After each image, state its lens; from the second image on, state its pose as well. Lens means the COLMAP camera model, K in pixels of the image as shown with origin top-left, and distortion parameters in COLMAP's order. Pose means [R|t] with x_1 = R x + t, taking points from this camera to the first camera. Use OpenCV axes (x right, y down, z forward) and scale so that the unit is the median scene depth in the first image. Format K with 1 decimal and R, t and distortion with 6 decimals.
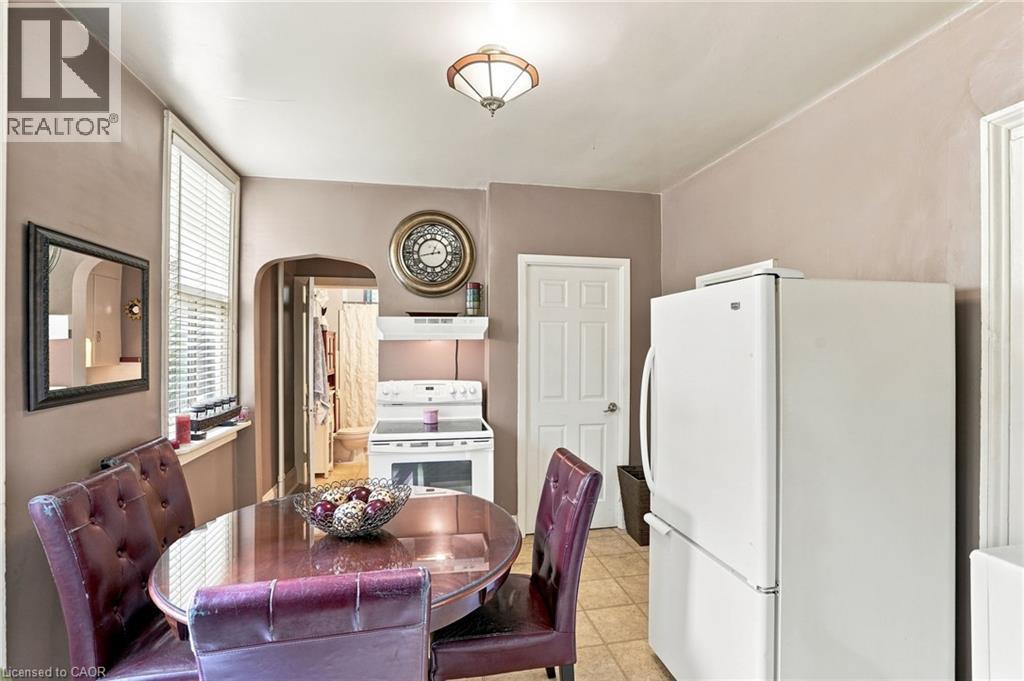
lens RADIAL K [[514.1, 0, 512.0], [0, 514.1, 340.5], [0, 0, 1]] dist [-0.022719, 0.000217]
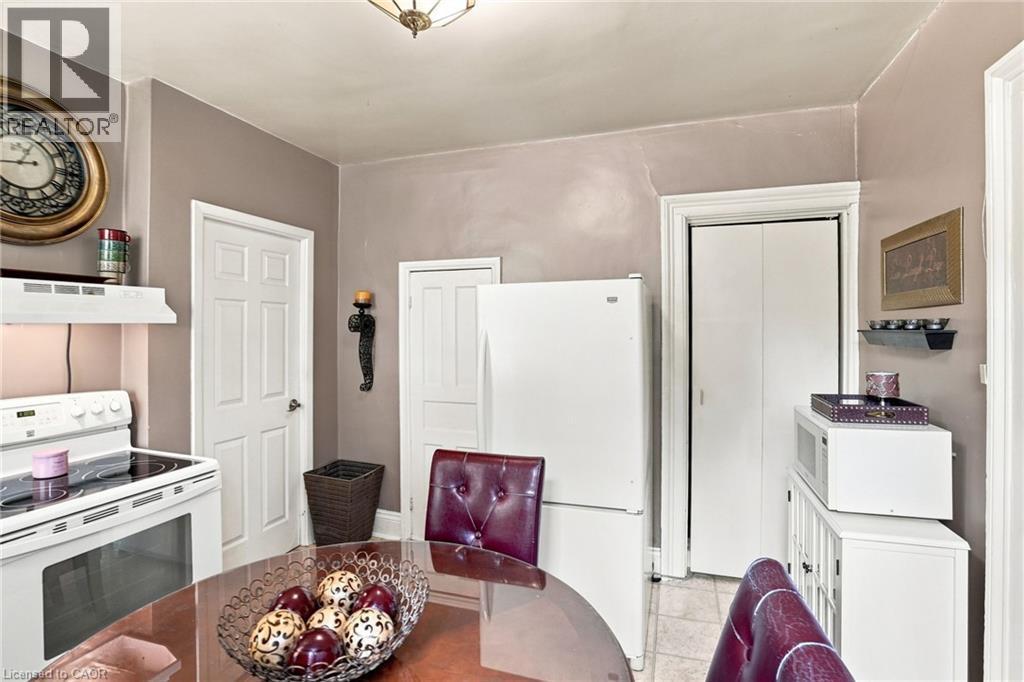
lens RADIAL K [[509.6, 0, 511.7], [0, 509.6, 323.7], [0, 0, 1]] dist [-0.000051, 0.000344]
pose [[0.489602, 0.005463, 0.871929, -0.370465], [-0.005566, 0.999980, -0.003140, -0.001981], [-0.871928, -0.003315, 0.489622, 0.291754]]
